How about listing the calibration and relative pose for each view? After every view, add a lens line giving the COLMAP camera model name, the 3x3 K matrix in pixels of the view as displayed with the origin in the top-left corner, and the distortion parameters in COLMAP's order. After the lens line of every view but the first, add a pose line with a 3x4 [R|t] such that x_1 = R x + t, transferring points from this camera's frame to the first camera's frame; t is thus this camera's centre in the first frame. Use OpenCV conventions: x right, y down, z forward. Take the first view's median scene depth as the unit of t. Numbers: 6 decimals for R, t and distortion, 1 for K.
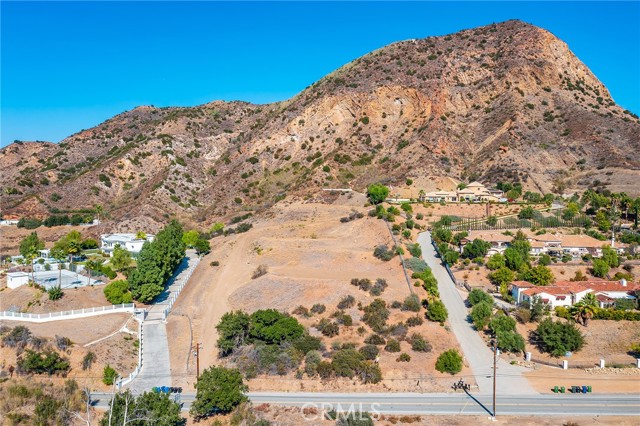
lens RADIAL K [[500.3, 0, 320.0], [0, 500.3, 213.0], [0, 0, 1]] dist [-0.019343, -0.004122]
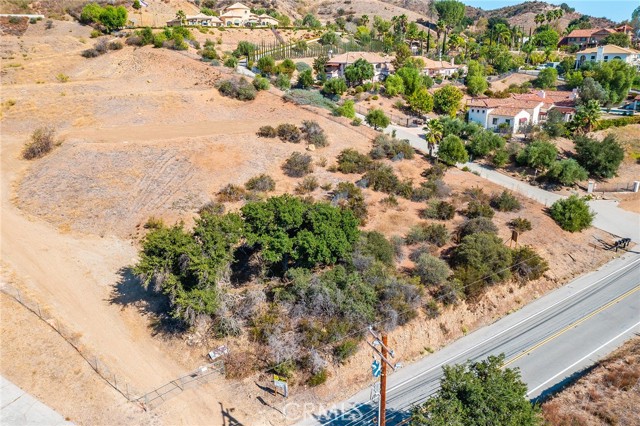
lens RADIAL K [[500.3, 0, 320.0], [0, 500.3, 213.0], [0, 0, 1]] dist [-0.019343, -0.004122]
pose [[0.740143, -0.220744, 0.635186, -0.107561], [0.041645, 0.957818, 0.284341, 0.024195], [-0.671159, -0.184000, 0.718115, 0.195266]]
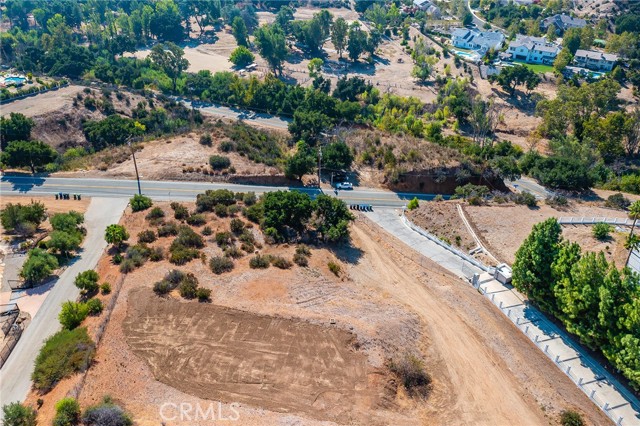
lens RADIAL K [[500.3, 0, 320.0], [0, 500.3, 213.0], [0, 0, 1]] dist [-0.019343, -0.004122]
pose [[-0.976550, 0.107248, -0.186674, 0.014053], [-0.023305, 0.809328, 0.586895, -0.114897], [0.214024, 0.577483, -0.787850, 0.552802]]
